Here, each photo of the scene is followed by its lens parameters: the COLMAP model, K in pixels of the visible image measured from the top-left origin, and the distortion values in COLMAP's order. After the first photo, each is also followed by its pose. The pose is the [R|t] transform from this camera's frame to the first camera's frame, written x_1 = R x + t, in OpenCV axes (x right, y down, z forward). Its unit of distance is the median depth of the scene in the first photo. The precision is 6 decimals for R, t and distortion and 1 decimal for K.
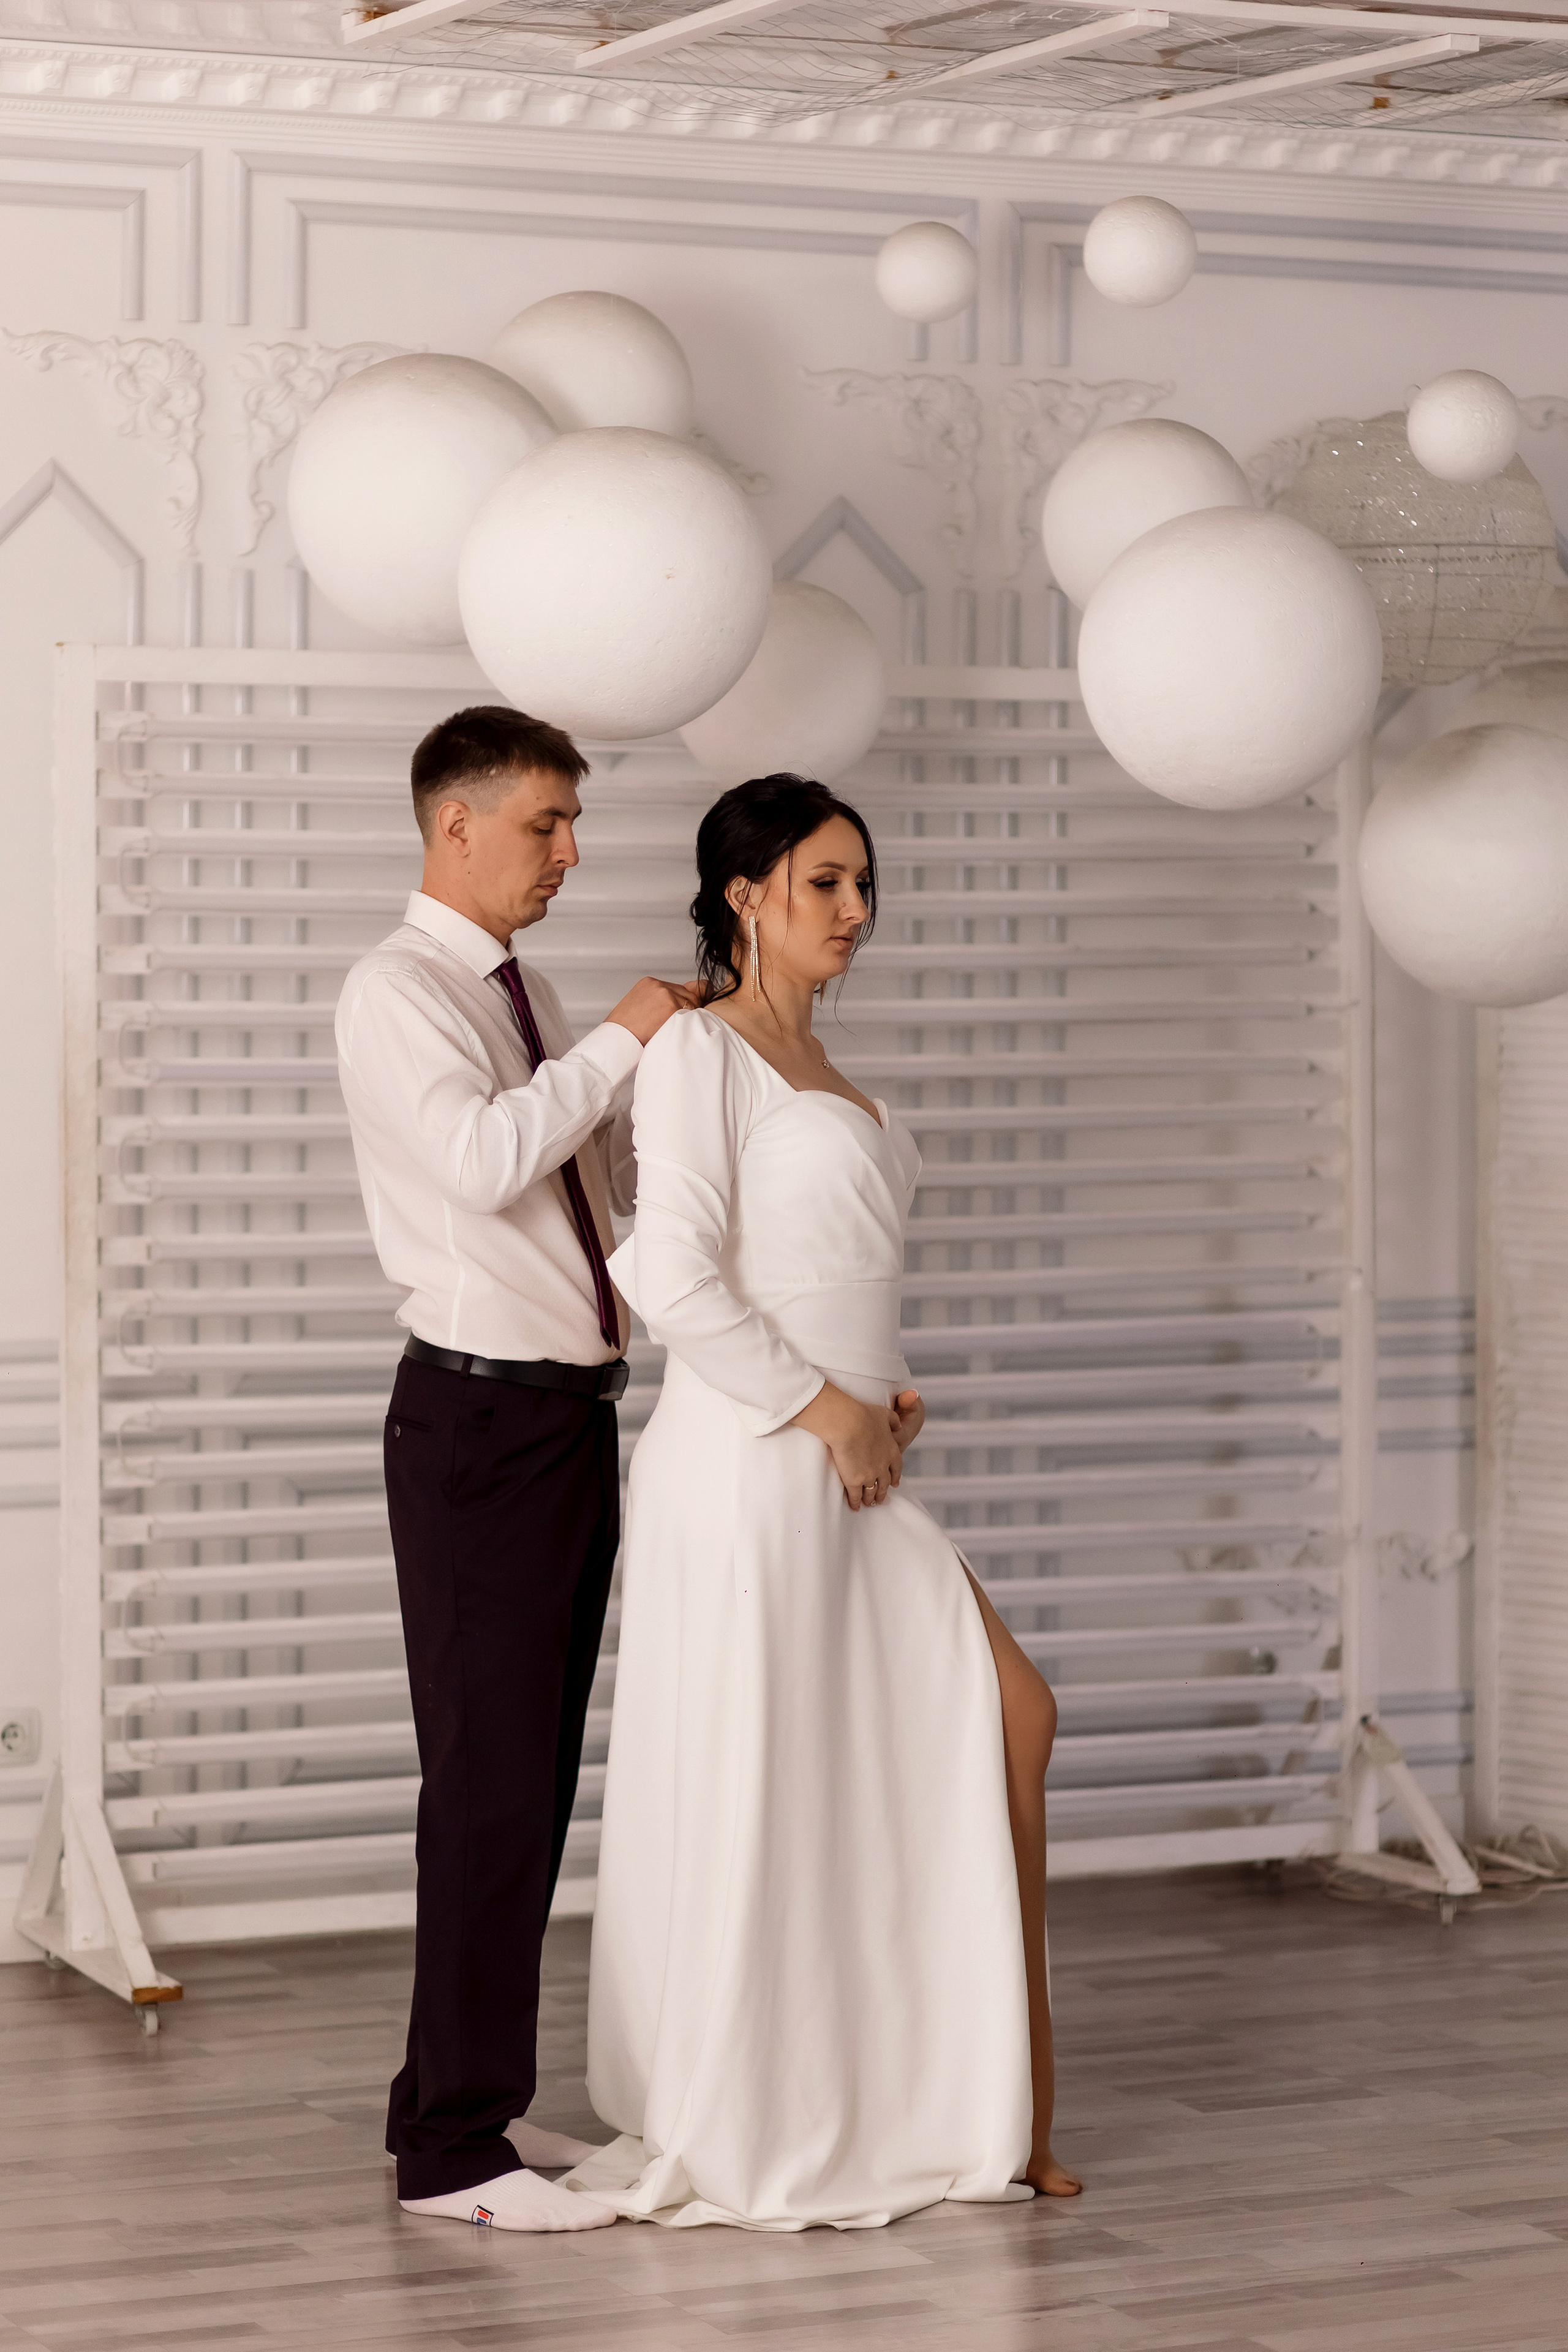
lens RADIAL K [[6010.3, 0, 793.5], [0, 6010.3, 1086.8], [0, 0, 1]] dist [0.078049, -1.239549]
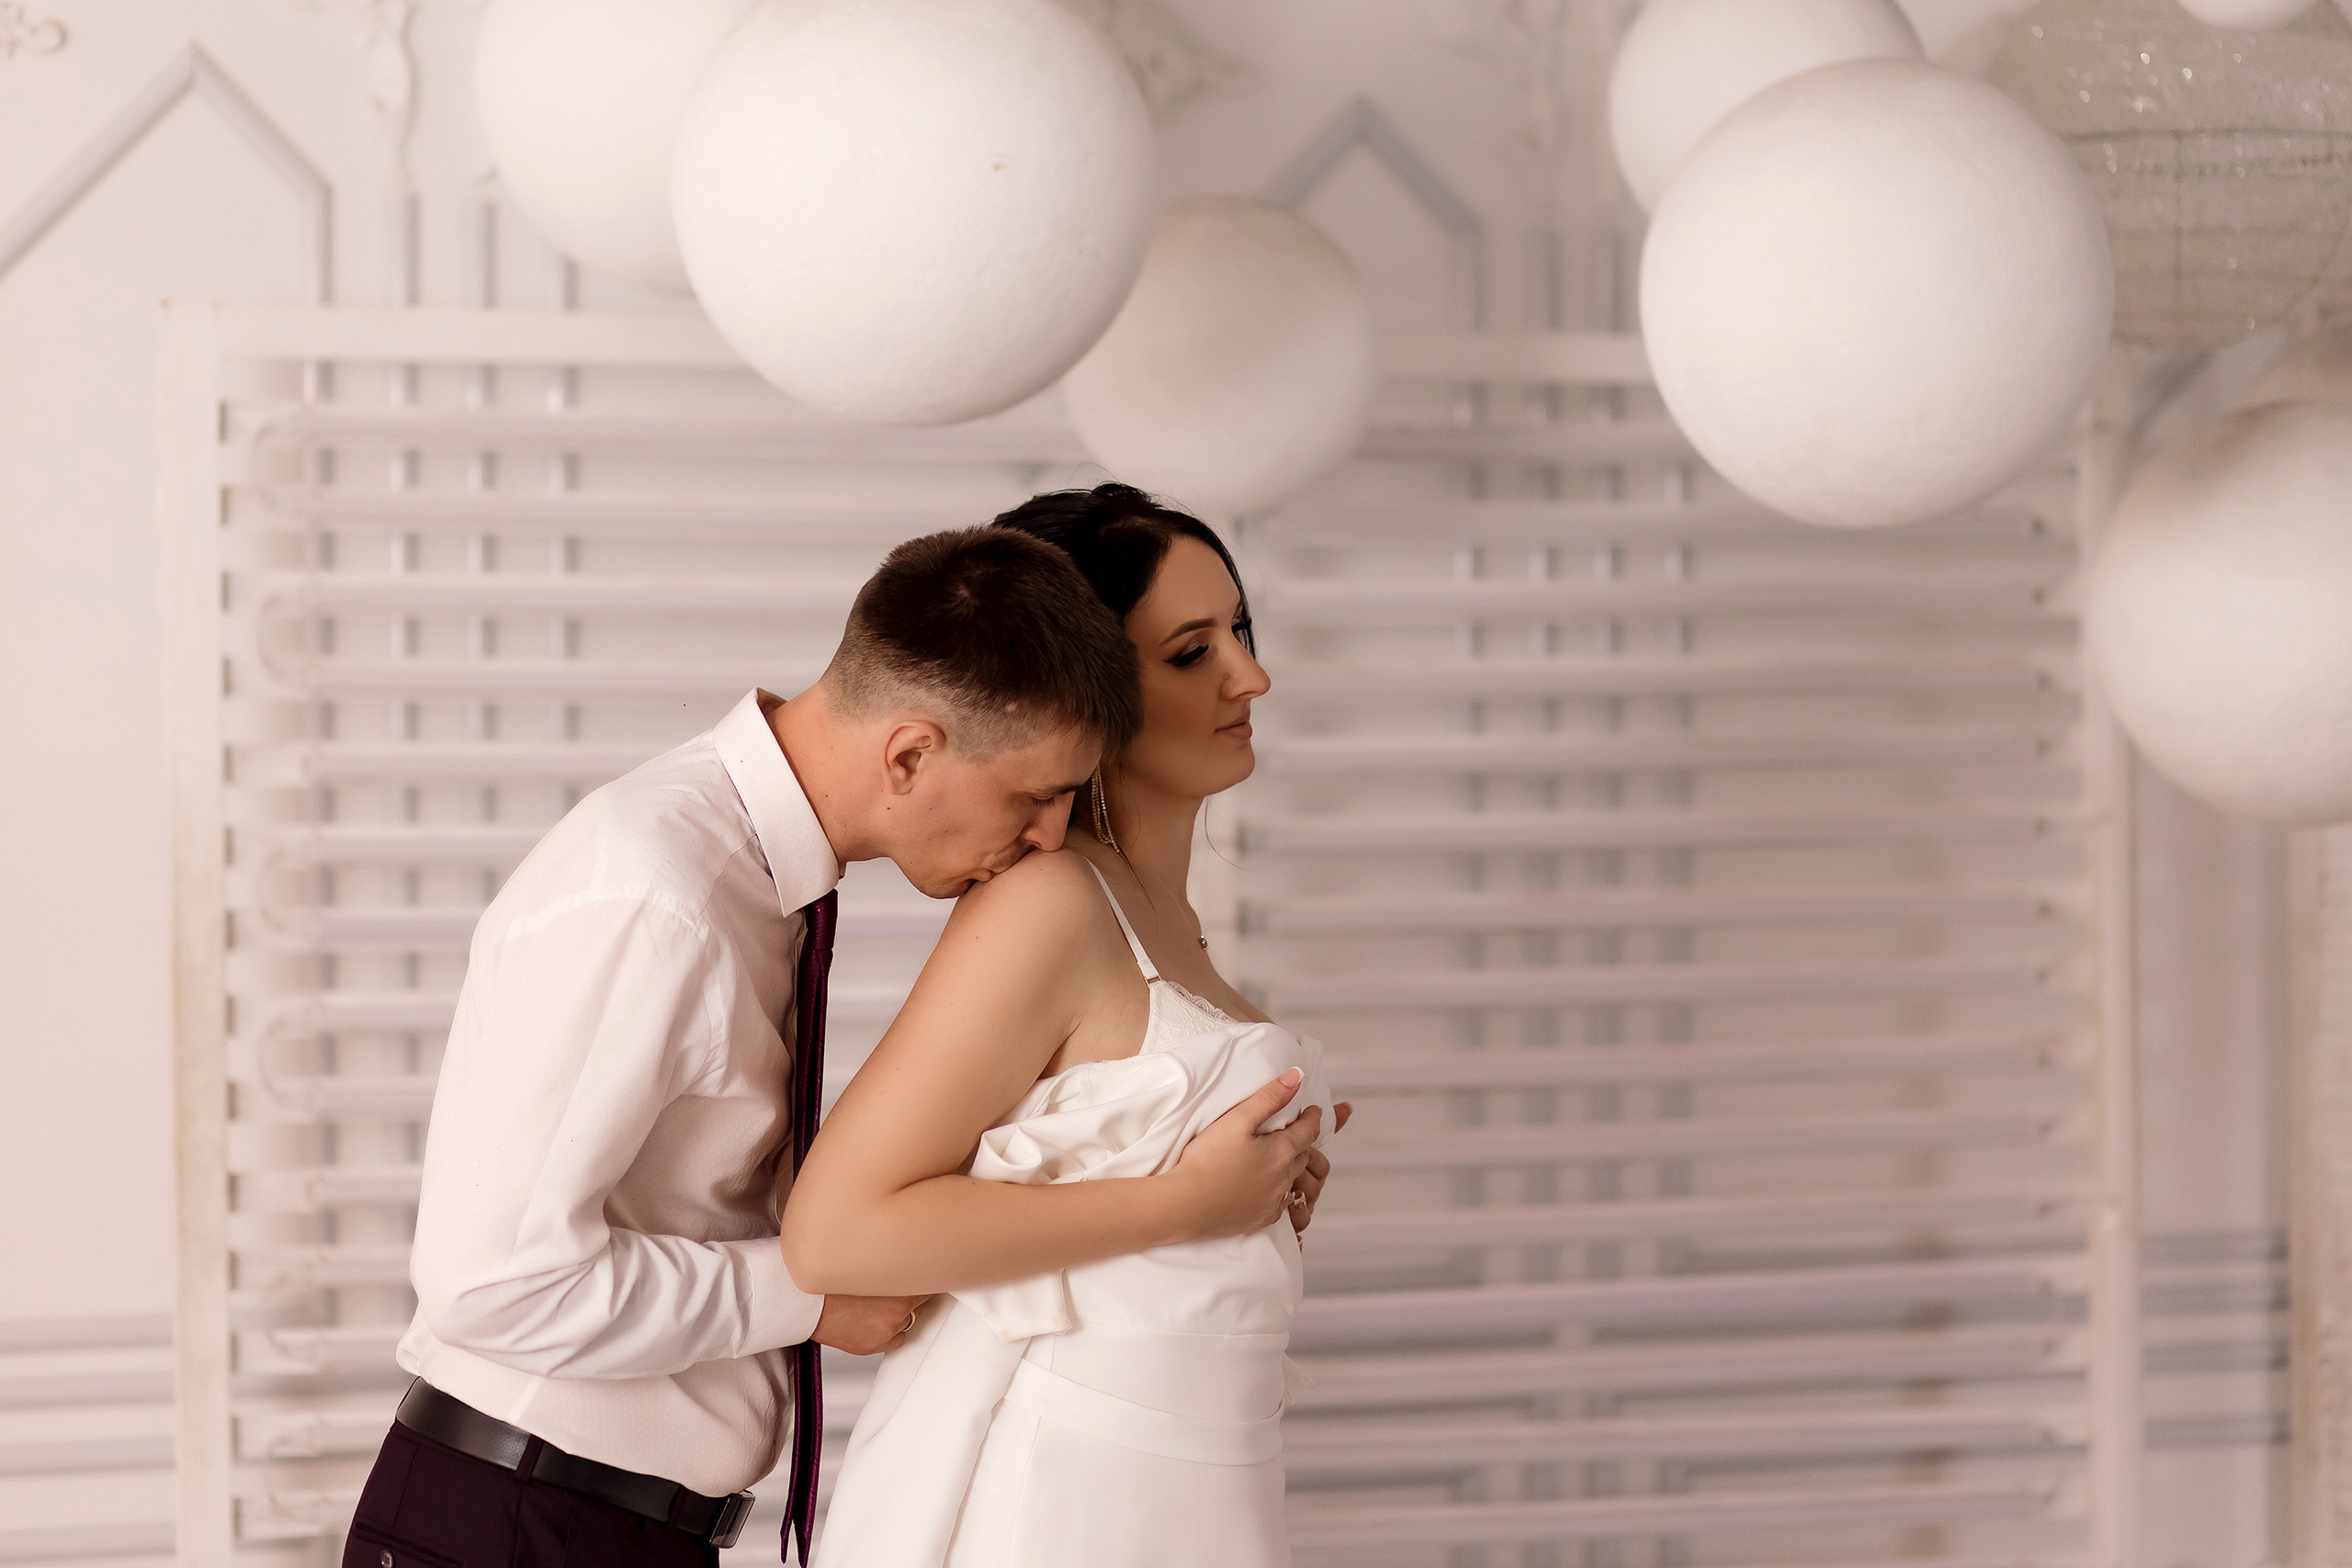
lens RADIAL K [[6324.5, 0, 1424.8], [0, 6324.5, 784.2], [0, 0, 1]] dist [-0.077741, 1.041414]
pose [[0.999054, -0.006040, -0.043065, 0.046106], [0.005329, 0.999848, -0.016605, -0.005791], [0.043159, 0.016360, 0.998934, 0.265423]]
